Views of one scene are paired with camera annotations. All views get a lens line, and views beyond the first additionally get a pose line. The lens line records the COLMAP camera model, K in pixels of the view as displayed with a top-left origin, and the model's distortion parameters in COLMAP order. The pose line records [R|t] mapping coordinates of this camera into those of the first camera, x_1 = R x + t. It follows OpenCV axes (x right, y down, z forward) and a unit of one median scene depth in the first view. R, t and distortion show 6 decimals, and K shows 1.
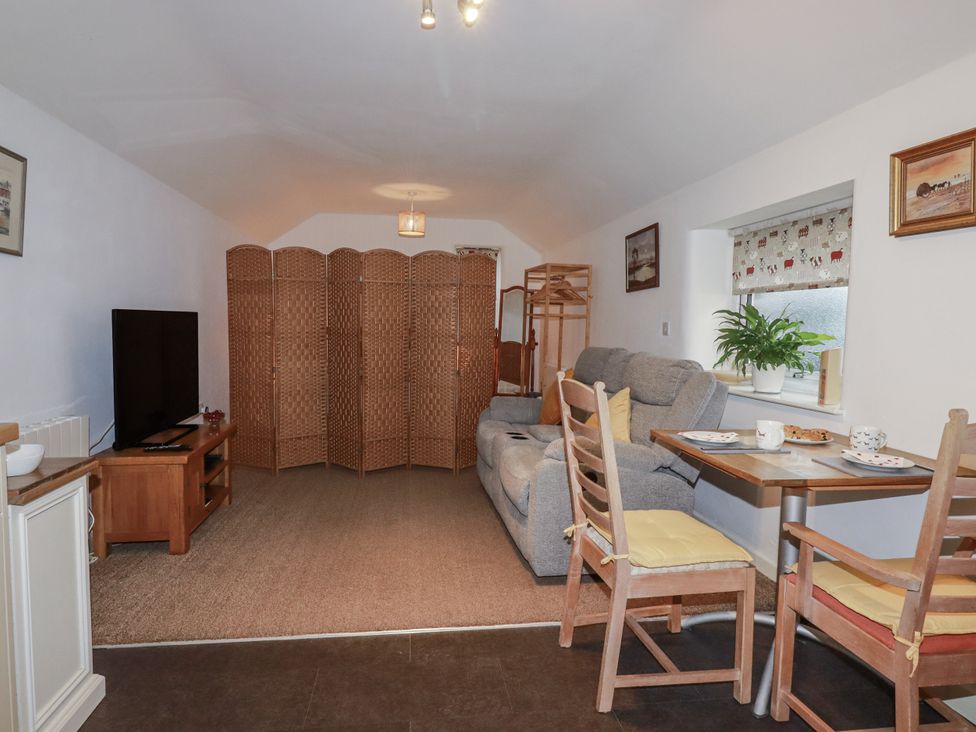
lens RADIAL K [[587.4, 0, 489.9], [0, 587.4, 365.1], [0, 0, 1]] dist [-0.010094, -0.001134]
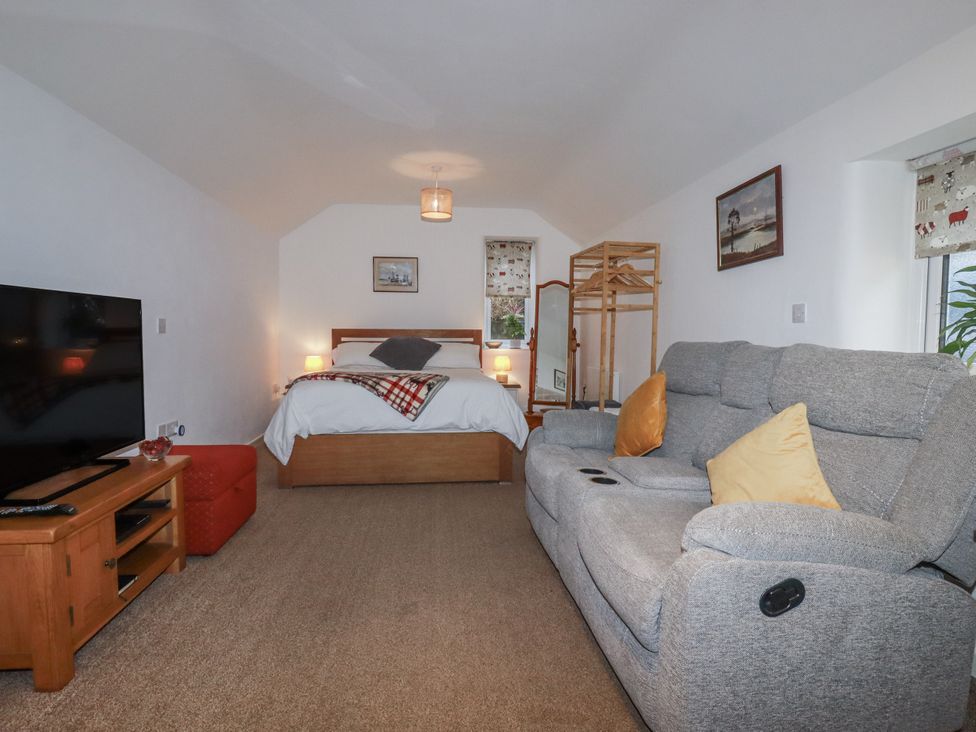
lens RADIAL K [[649.2, 0, 489.4], [0, 649.2, 364.2], [0, 0, 1]] dist [0.001438, 0.001105]
pose [[0.998476, -0.011399, -0.054005, -0.028927], [0.010948, 0.999903, -0.008643, 0.000960], [0.054098, 0.008038, 0.998503, 0.230949]]
